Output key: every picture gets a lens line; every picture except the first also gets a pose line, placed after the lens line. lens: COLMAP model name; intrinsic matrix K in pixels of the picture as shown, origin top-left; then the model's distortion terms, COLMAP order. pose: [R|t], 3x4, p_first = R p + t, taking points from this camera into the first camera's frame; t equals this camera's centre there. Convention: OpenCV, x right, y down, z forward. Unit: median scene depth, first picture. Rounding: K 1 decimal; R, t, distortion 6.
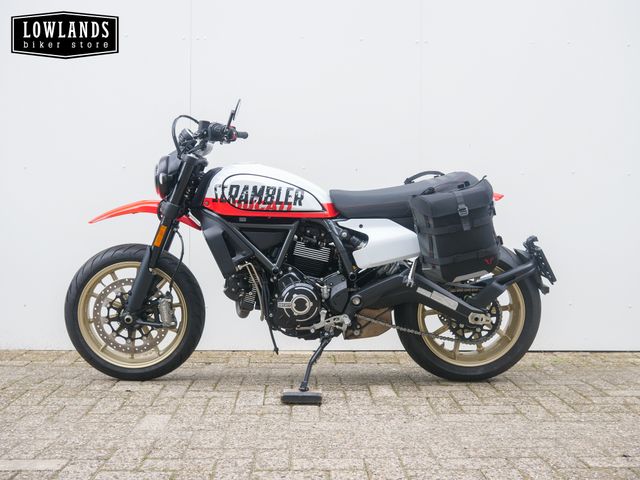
lens RADIAL K [[747.0, 0, 320.0], [0, 747.0, 240.0], [0, 0, 1]] dist [-0.000669, 0.011522]
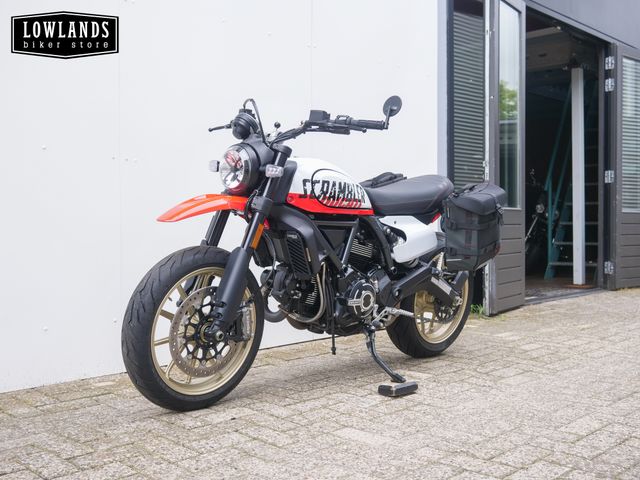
lens RADIAL K [[747.0, 0, 320.0], [0, 747.0, 240.0], [0, 0, 1]] dist [-0.000669, 0.011522]
pose [[0.696327, -0.025049, 0.717287, -0.790800], [0.015687, 0.999683, 0.019682, -0.016683], [-0.717553, -0.002453, 0.696500, 0.338354]]
